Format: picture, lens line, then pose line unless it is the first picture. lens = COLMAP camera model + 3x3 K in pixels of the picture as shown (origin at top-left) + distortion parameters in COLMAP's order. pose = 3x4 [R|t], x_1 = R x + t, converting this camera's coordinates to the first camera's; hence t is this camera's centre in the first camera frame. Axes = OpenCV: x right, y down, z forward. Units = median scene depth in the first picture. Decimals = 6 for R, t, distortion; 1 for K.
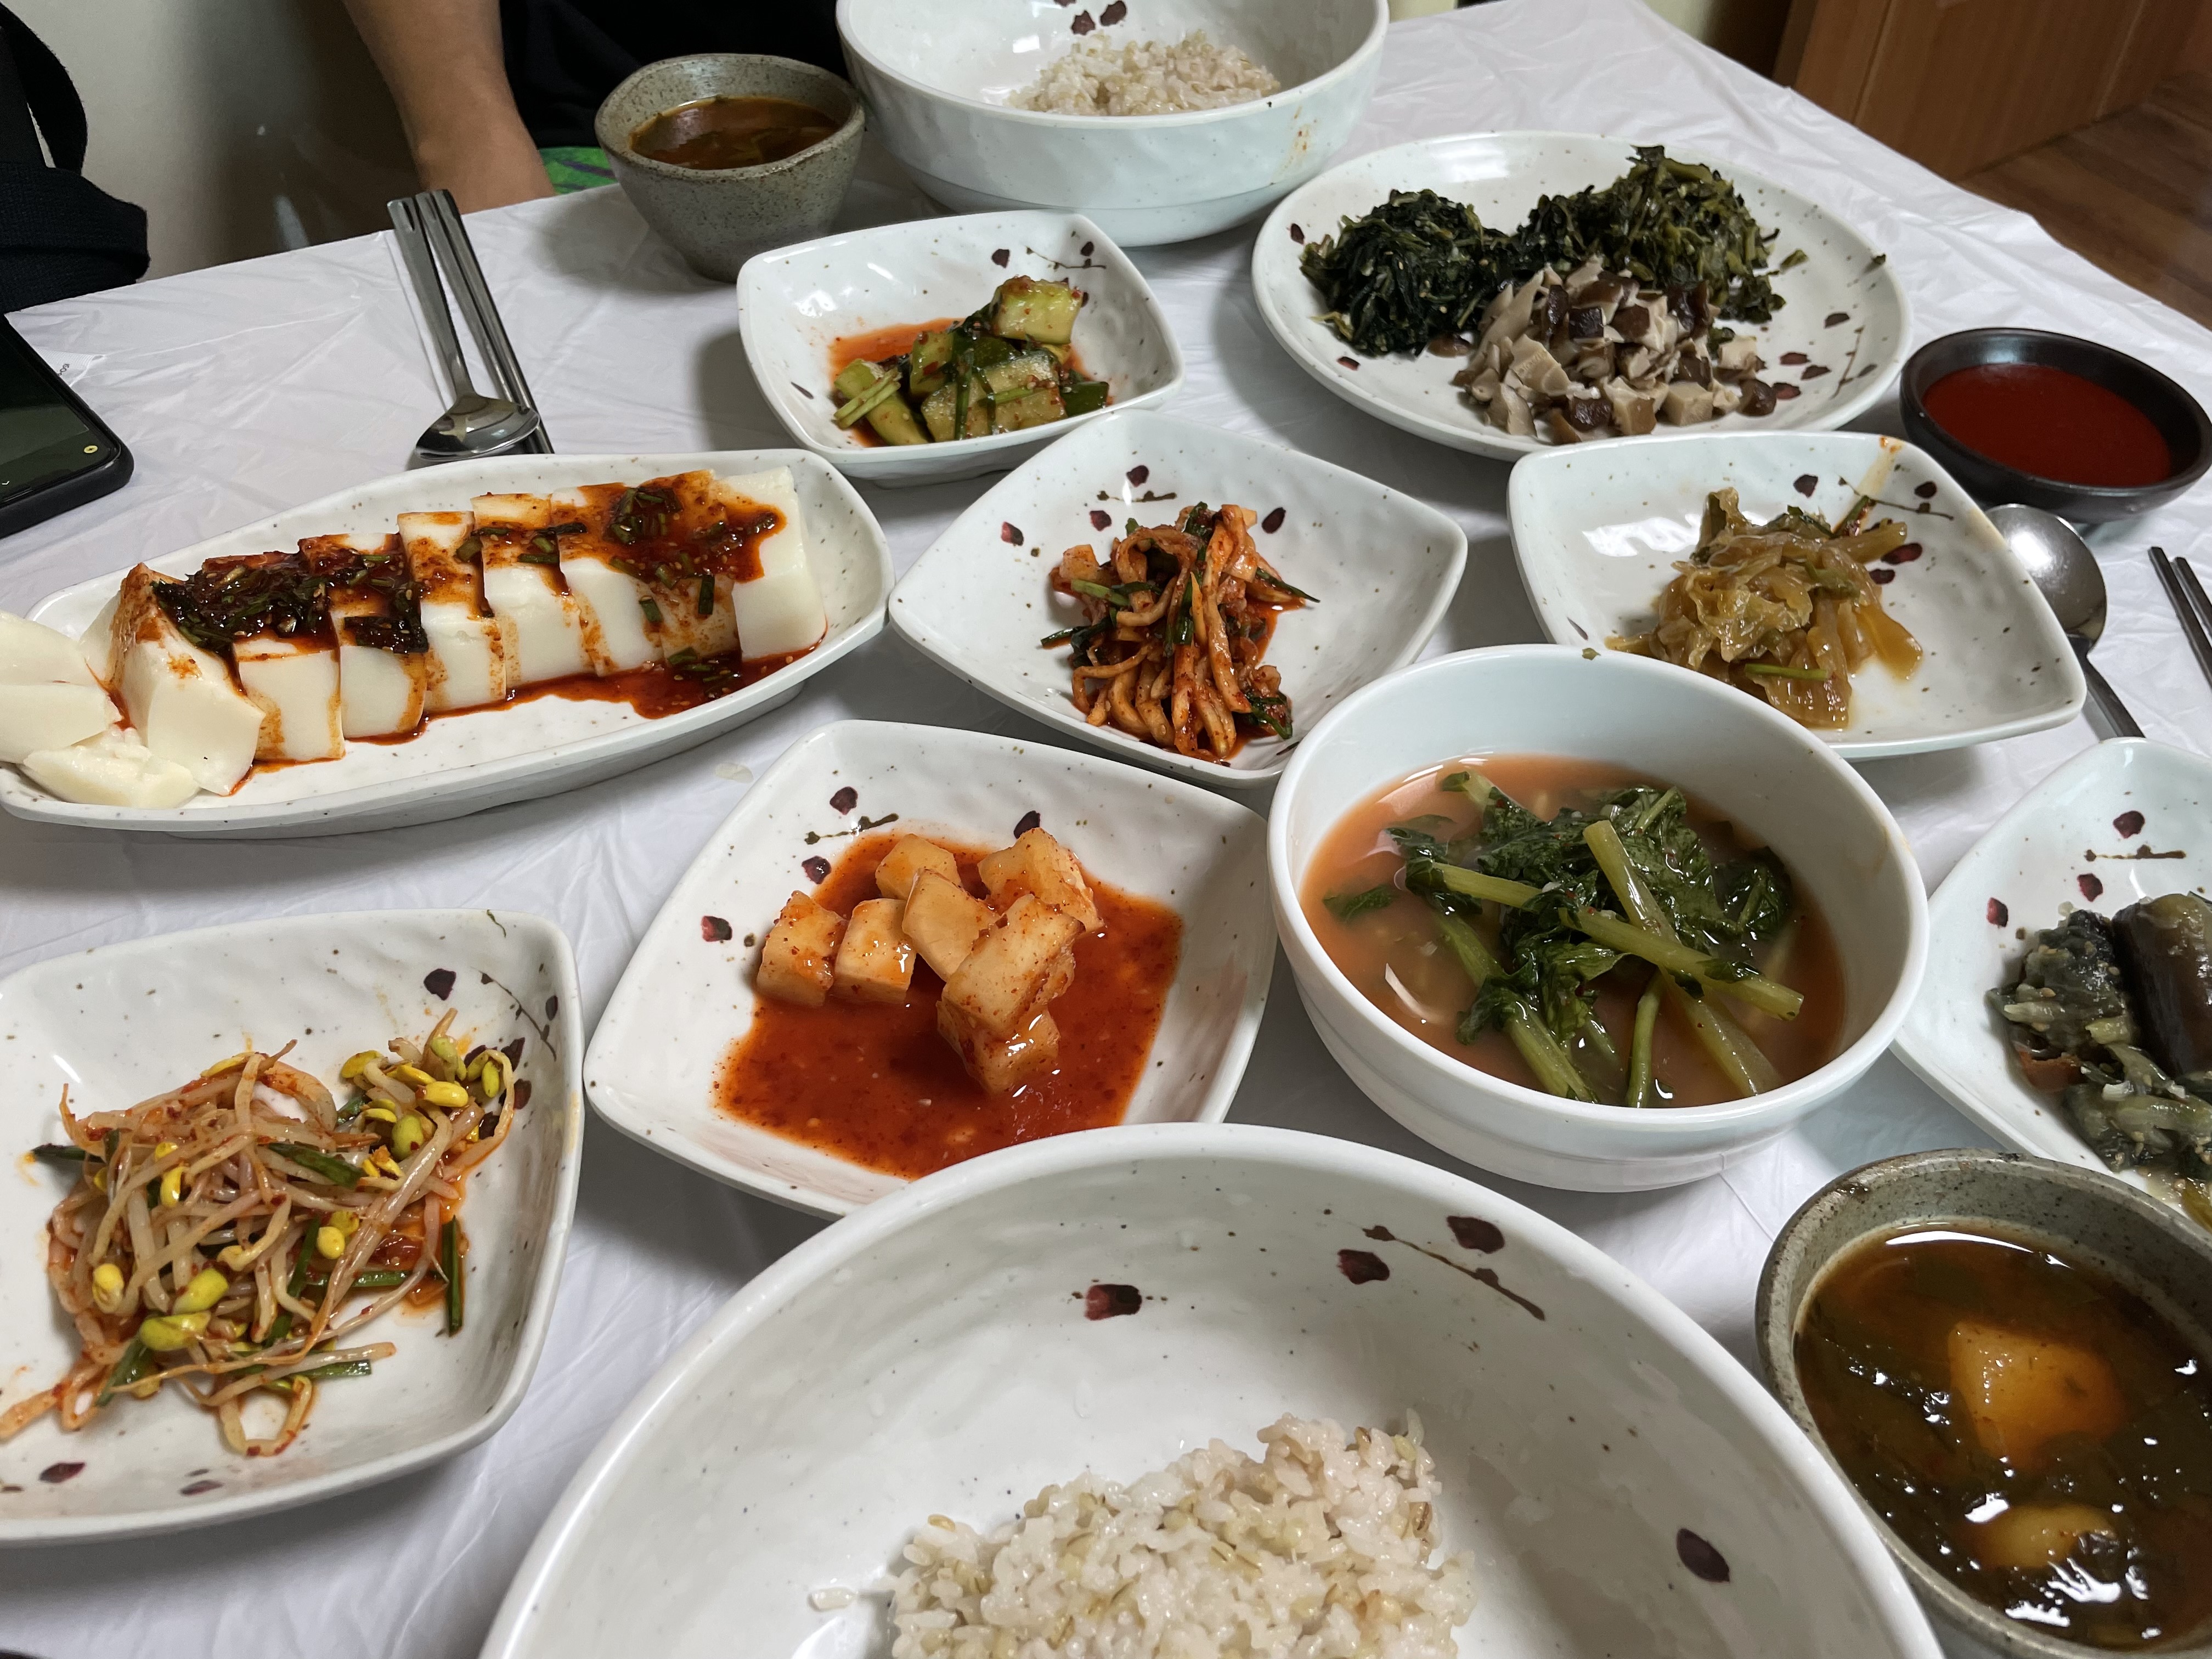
lens RADIAL K [[1664.4, 0, 1106.0], [0, 1664.4, 829.5], [0, 0, 1]] dist [0.073637, -0.125732]
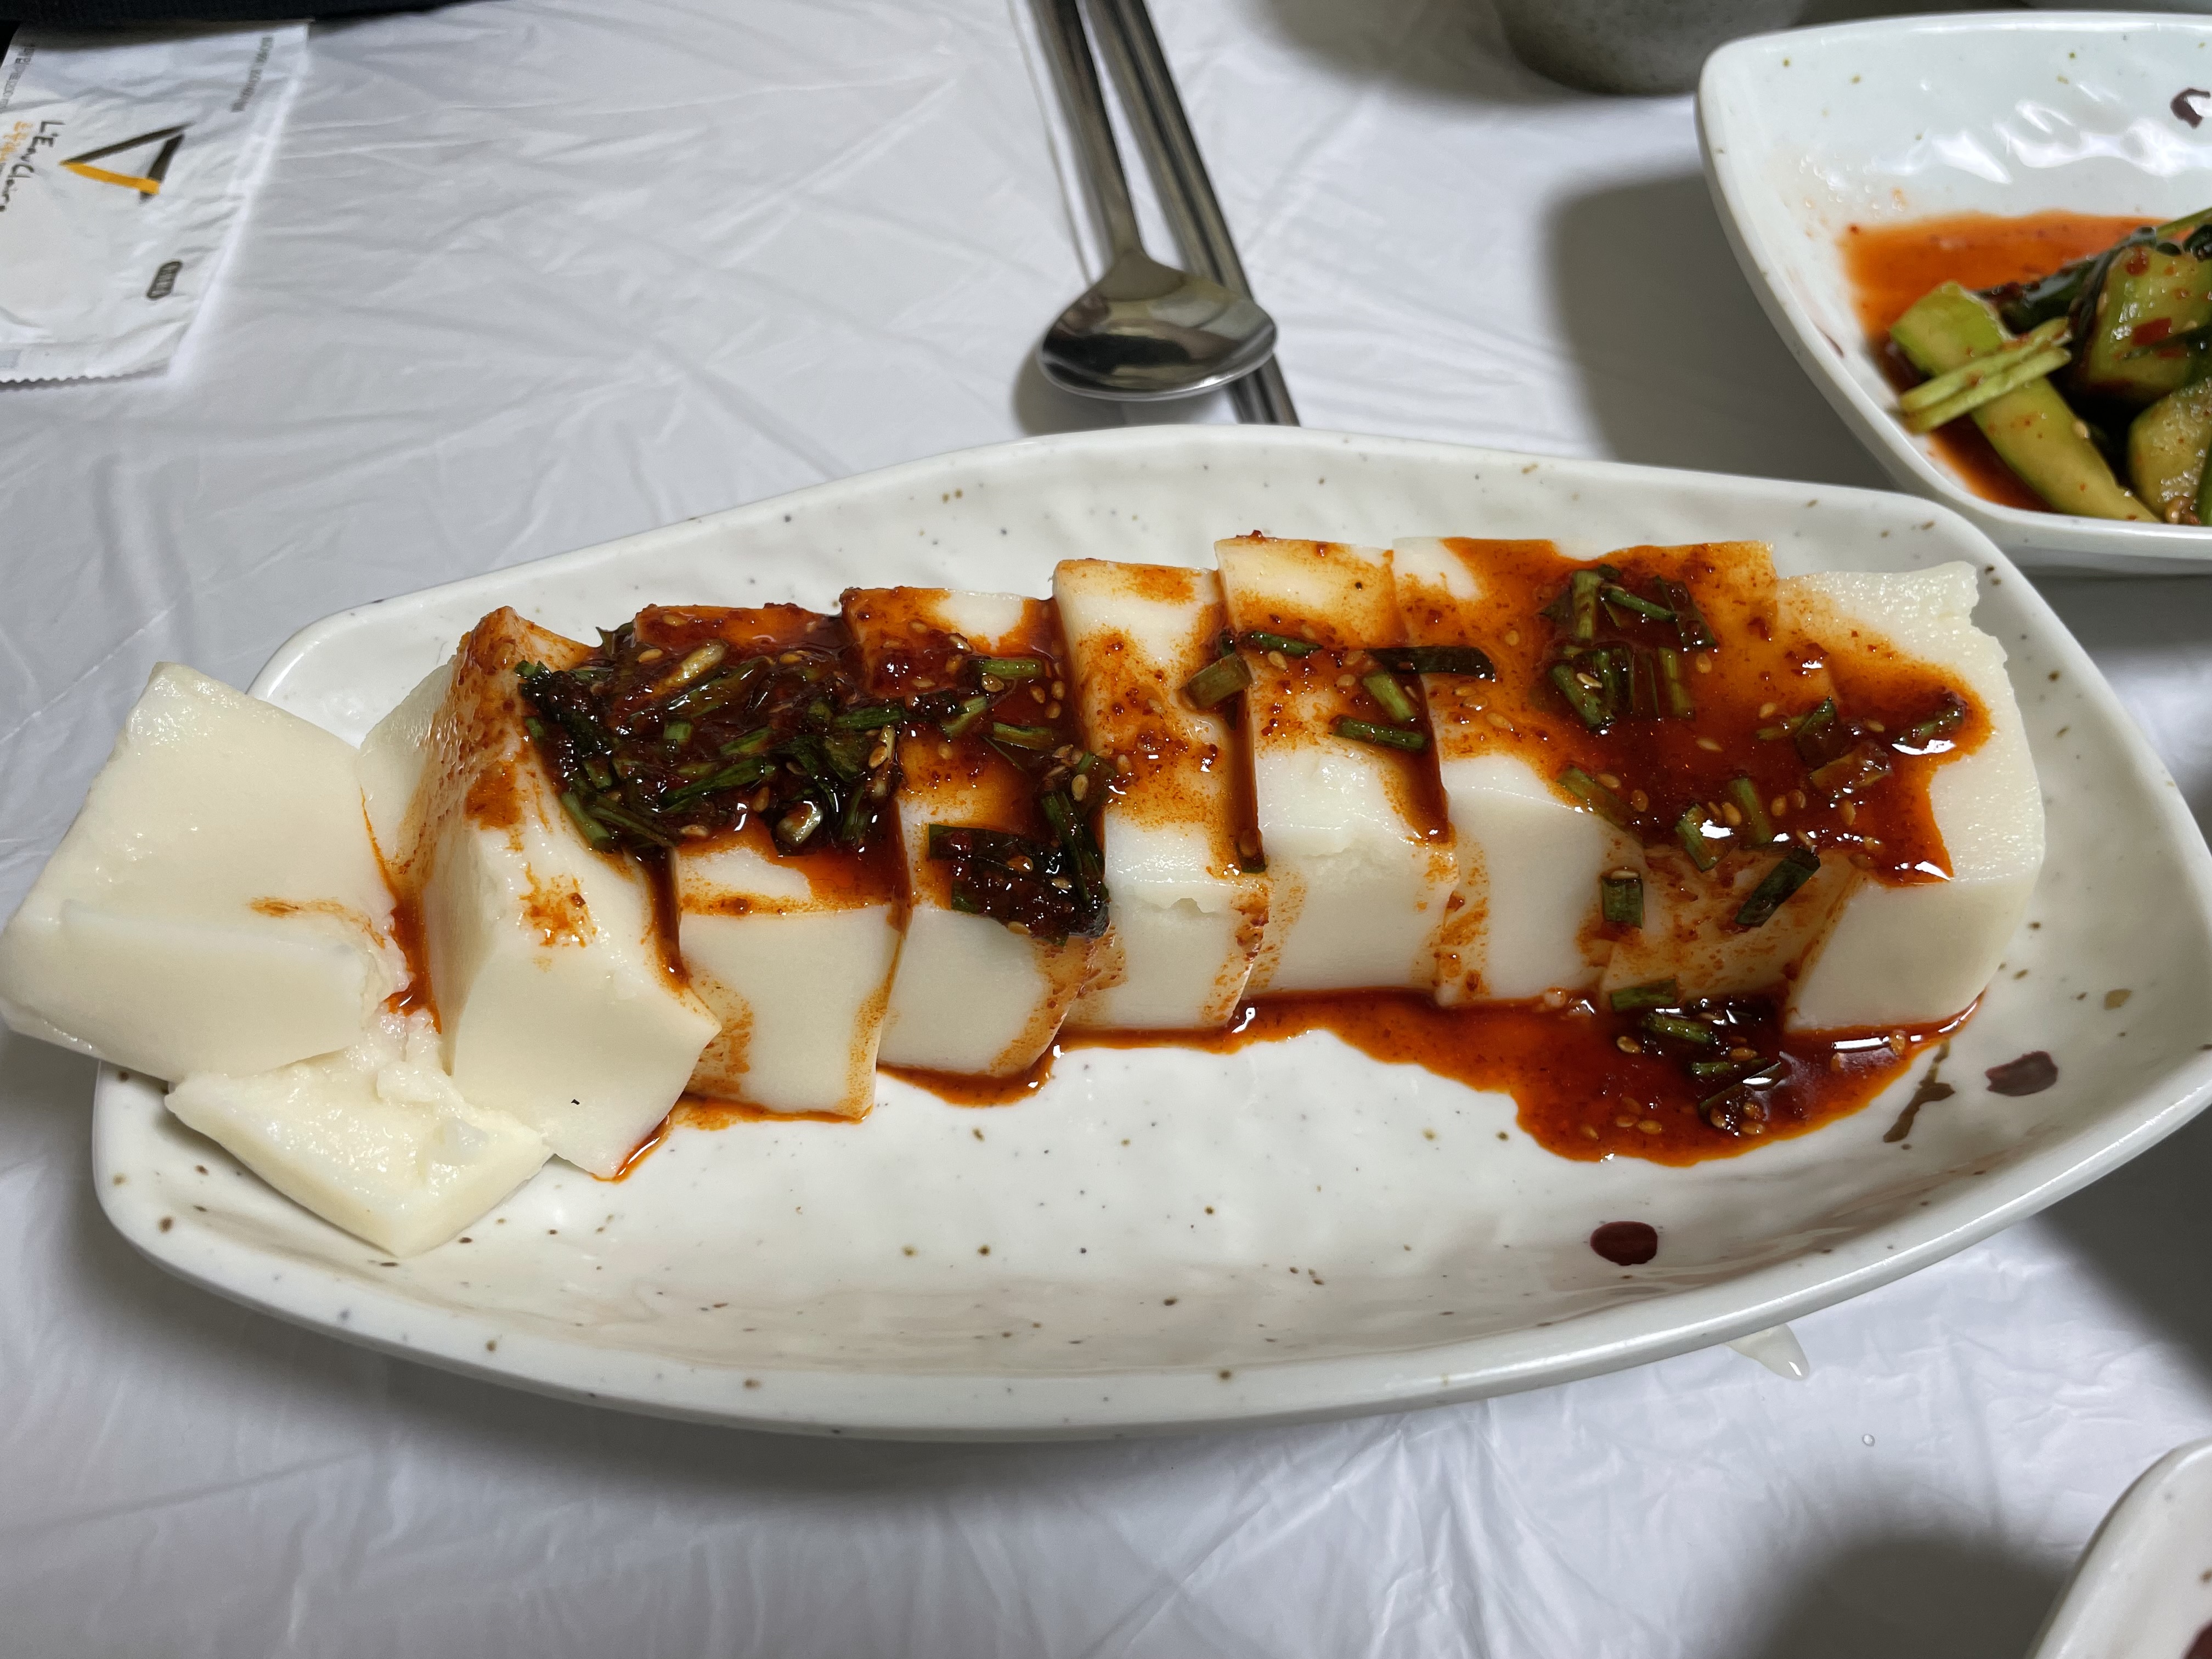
lens RADIAL K [[1664.4, 0, 1106.0], [0, 1664.4, 829.5], [0, 0, 1]] dist [0.073637, -0.125732]
pose [[0.965228, 0.188060, -0.181574, -0.319752], [-0.171009, 0.979602, 0.105529, -0.167797], [0.197716, -0.070808, 0.977699, 0.576215]]
